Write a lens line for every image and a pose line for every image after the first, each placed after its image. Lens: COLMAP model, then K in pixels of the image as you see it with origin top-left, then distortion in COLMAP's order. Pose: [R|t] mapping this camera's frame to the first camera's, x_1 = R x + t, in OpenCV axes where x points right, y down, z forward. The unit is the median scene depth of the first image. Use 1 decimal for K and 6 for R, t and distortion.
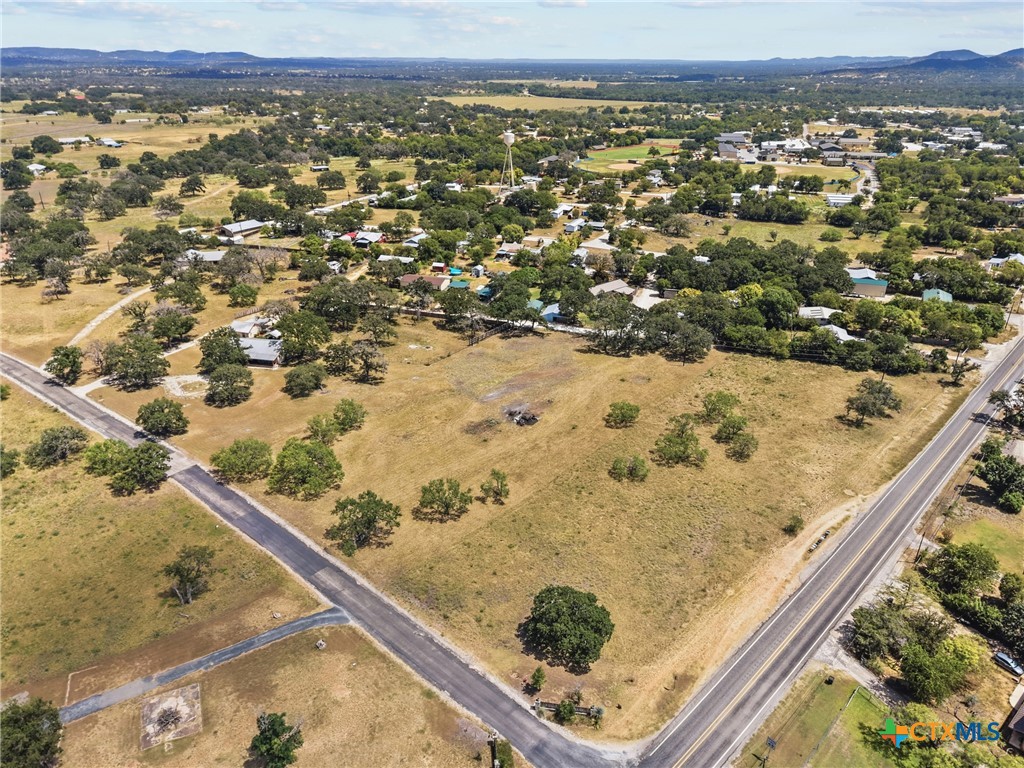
lens RADIAL K [[692.5, 0, 512.2], [0, 692.5, 375.0], [0, 0, 1]] dist [0.039889, -0.048891]
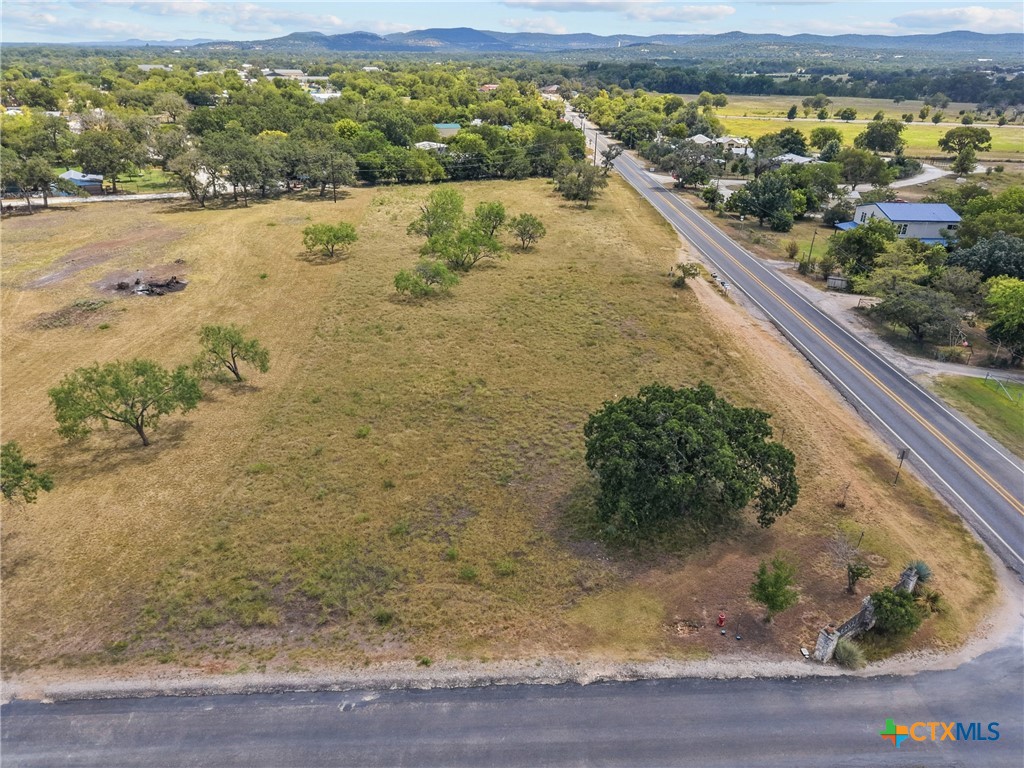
lens RADIAL K [[692.5, 0, 512.2], [0, 692.5, 375.0], [0, 0, 1]] dist [0.039889, -0.048891]
pose [[0.712434, -0.283379, 0.641977, -0.239228], [0.275927, 0.954272, 0.115021, 0.221318], [-0.645215, 0.095194, 0.758048, 0.717307]]
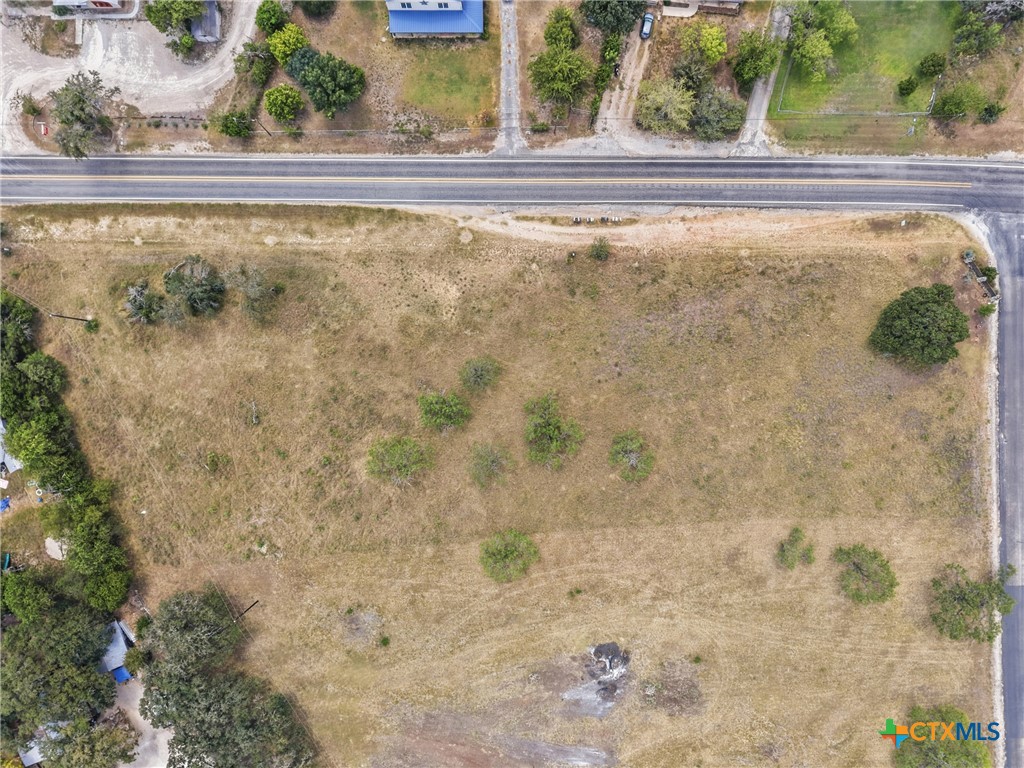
lens RADIAL K [[692.5, 0, 512.2], [0, 692.5, 375.0], [0, 0, 1]] dist [0.039889, -0.048891]
pose [[-0.694990, -0.718898, -0.013233, 0.461087], [0.296605, -0.303409, 0.905521, -0.767082], [-0.654992, 0.625403, 0.424094, 0.978534]]
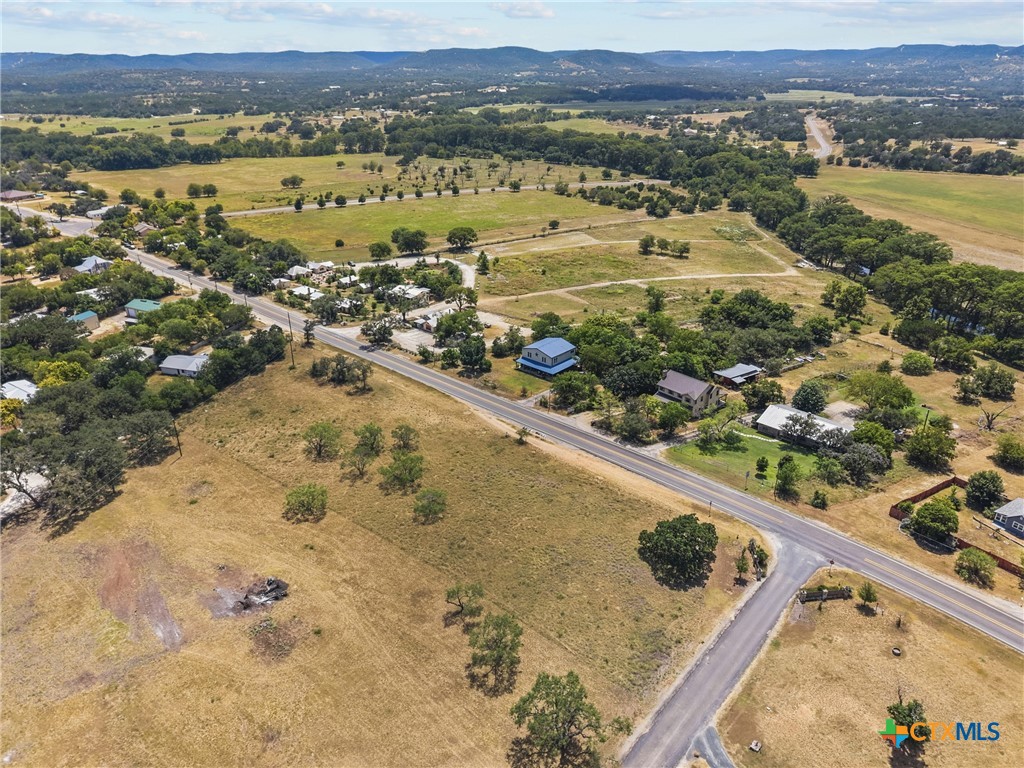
lens RADIAL K [[692.5, 0, 512.2], [0, 692.5, 375.0], [0, 0, 1]] dist [0.039889, -0.048891]
pose [[-0.020143, -0.408697, 0.912448, -0.857571], [0.416501, 0.826241, 0.379278, -0.445396], [-0.908912, 0.387676, 0.153580, 0.943323]]
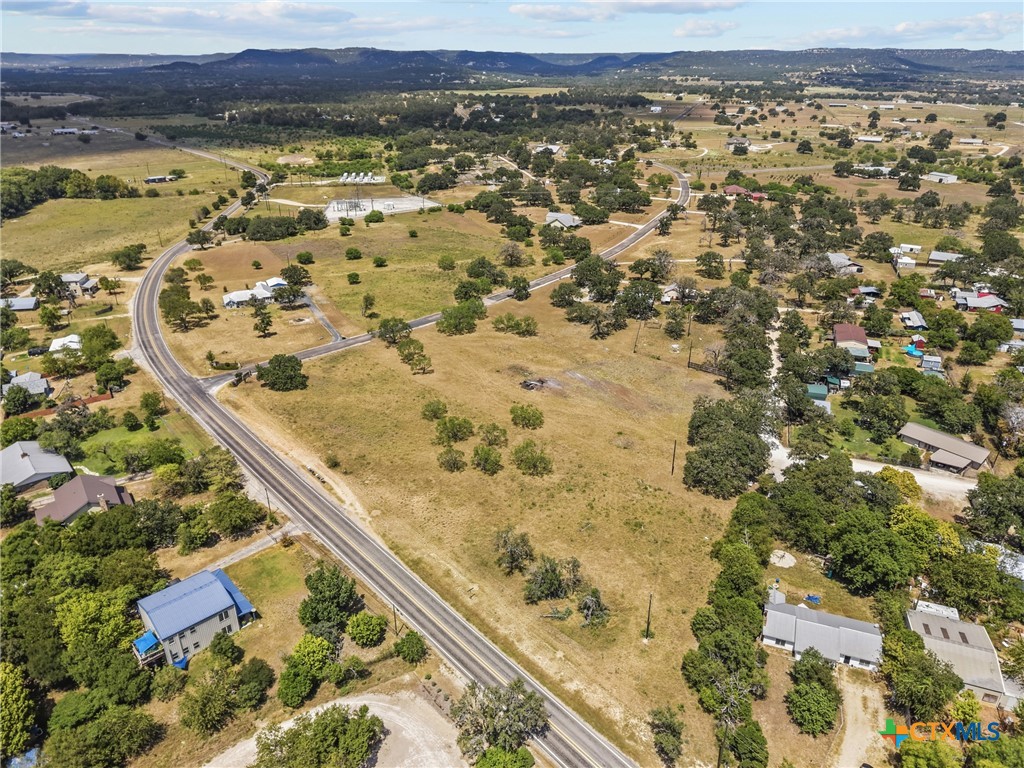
lens RADIAL K [[692.5, 0, 512.2], [0, 692.5, 375.0], [0, 0, 1]] dist [0.039889, -0.048891]
pose [[-0.049678, 0.407422, -0.911888, 1.781331], [-0.416353, 0.821453, 0.389699, -0.650833], [0.907845, 0.399027, 0.128823, 1.297109]]
